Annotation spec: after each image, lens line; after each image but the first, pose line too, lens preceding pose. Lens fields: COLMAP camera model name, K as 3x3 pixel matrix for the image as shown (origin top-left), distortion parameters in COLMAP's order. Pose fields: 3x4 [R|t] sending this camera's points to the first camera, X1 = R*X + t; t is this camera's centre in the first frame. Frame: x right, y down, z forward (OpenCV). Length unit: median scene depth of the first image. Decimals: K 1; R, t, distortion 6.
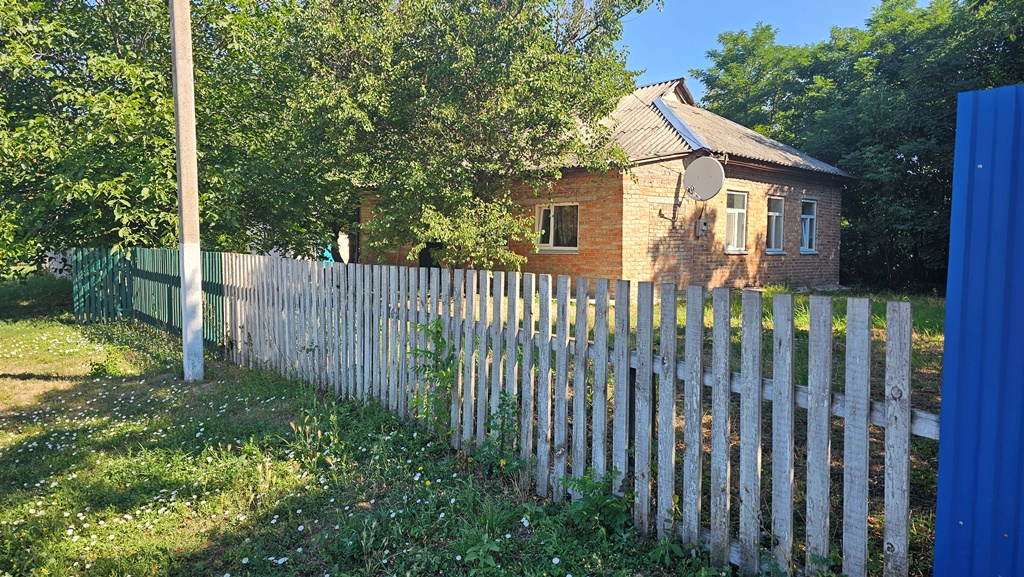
lens RADIAL K [[666.3, 0, 494.6], [0, 666.3, 283.2], [0, 0, 1]] dist [0.043032, -0.091410]
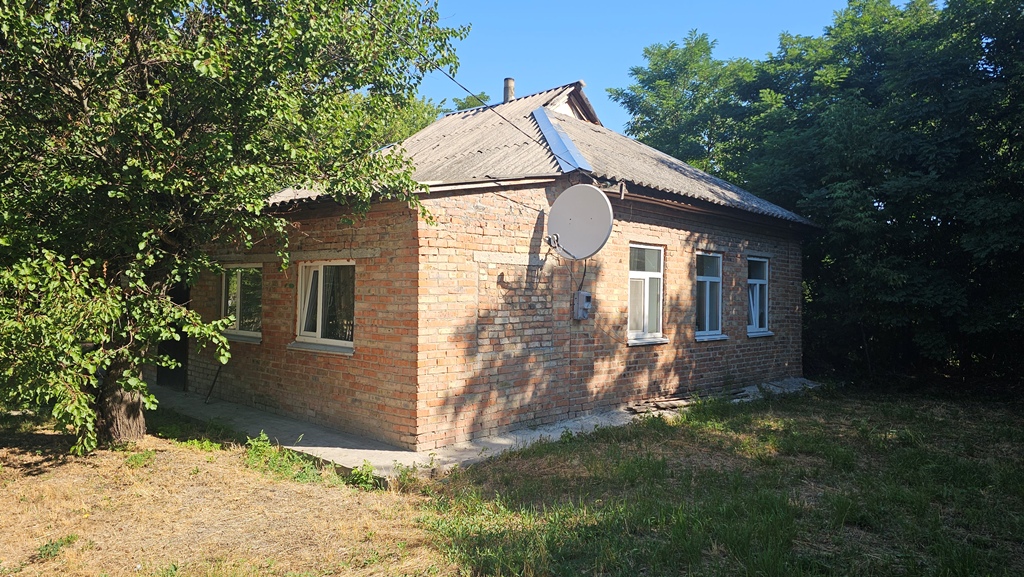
lens RADIAL K [[688.9, 0, 511.4], [0, 688.9, 277.1], [0, 0, 1]] dist [0.096509, -0.107948]
pose [[0.995054, 0.008008, 0.099009, 0.166661], [0.000315, 0.996486, -0.083763, -0.050582], [-0.099332, 0.083380, 0.991555, 0.360064]]
